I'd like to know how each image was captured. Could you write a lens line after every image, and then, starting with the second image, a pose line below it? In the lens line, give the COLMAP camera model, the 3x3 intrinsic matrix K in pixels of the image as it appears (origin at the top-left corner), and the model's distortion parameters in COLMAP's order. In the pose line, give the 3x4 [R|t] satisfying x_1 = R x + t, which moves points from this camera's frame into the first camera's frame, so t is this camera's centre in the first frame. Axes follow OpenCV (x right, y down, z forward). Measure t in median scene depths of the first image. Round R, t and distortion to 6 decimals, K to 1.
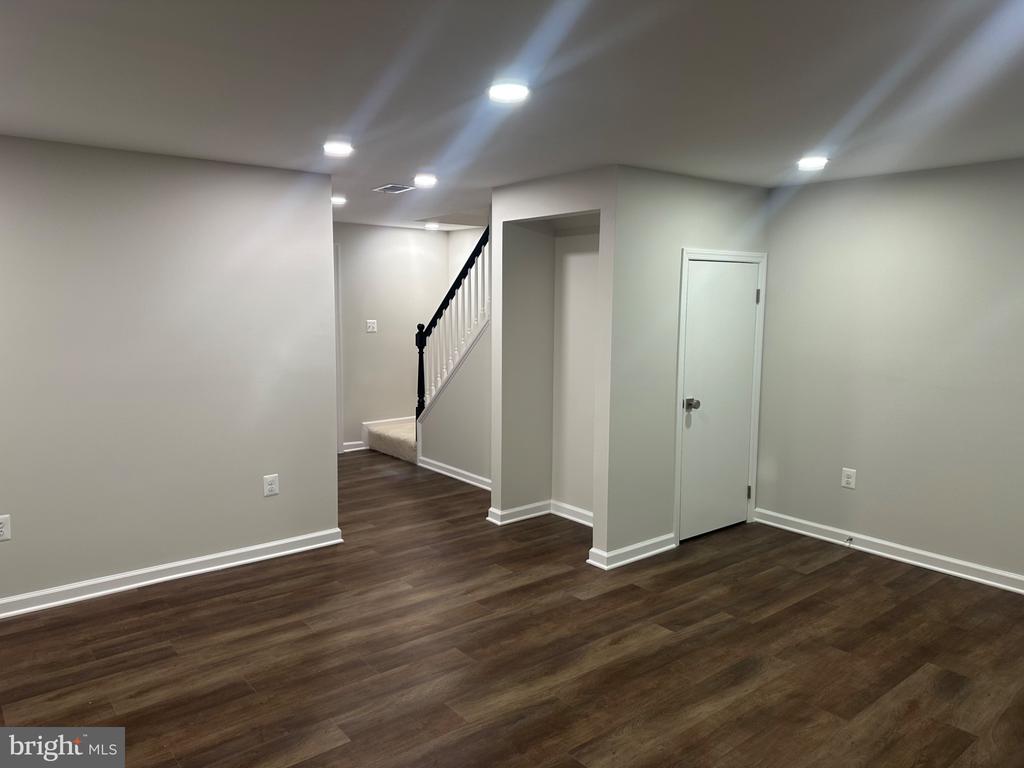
lens RADIAL K [[717.8, 0, 512.3], [0, 717.8, 384.0], [0, 0, 1]] dist [0.007388, -0.007215]
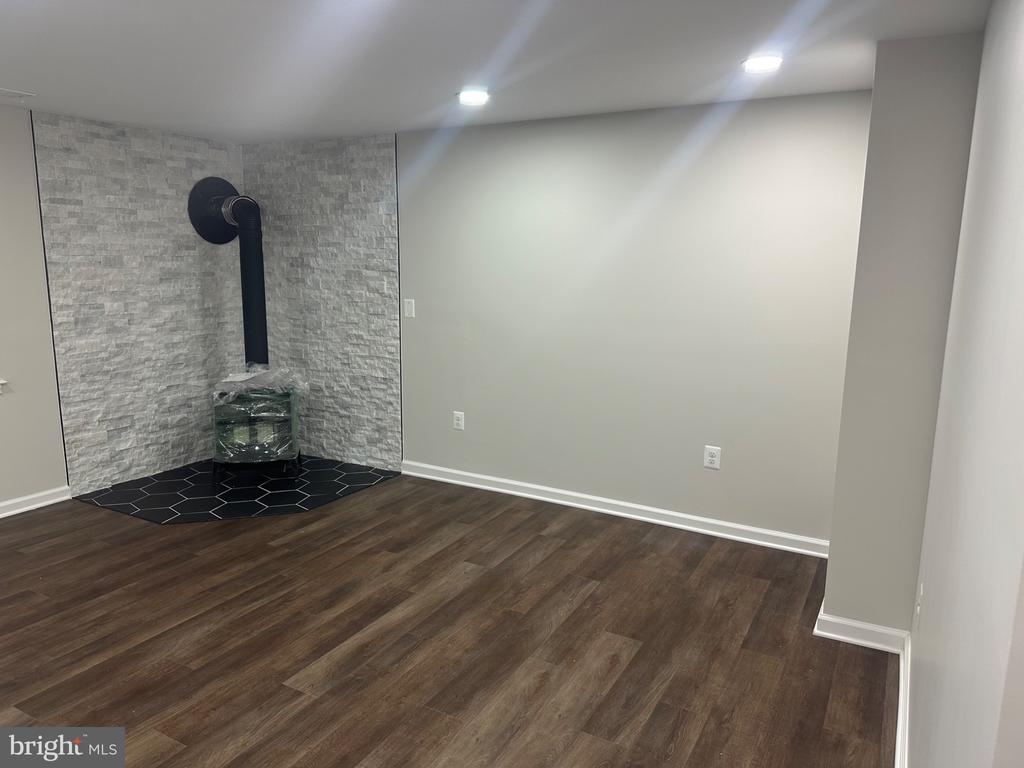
lens RADIAL K [[717.8, 0, 511.3], [0, 717.8, 384.9], [0, 0, 1]] dist [0.007388, -0.007215]
pose [[-0.929866, 0.047858, -0.364771, -0.137474], [-0.060398, 0.958191, 0.279681, -0.169032], [0.362906, 0.282097, -0.888099, 1.496804]]
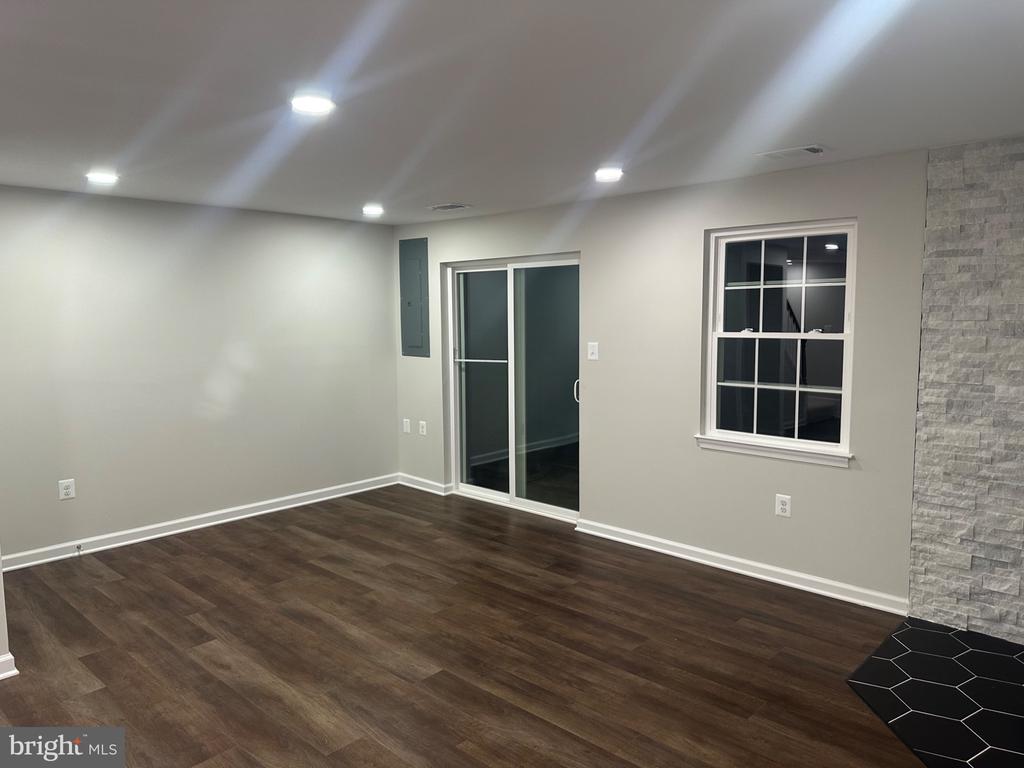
lens RADIAL K [[717.8, 0, 512.4], [0, 717.8, 381.6], [0, 0, 1]] dist [0.007388, -0.007215]
pose [[-0.139609, -0.102128, 0.984926, -0.838558], [0.118802, 0.985755, 0.119053, -0.088564], [-0.983054, 0.133632, -0.125487, 0.706018]]
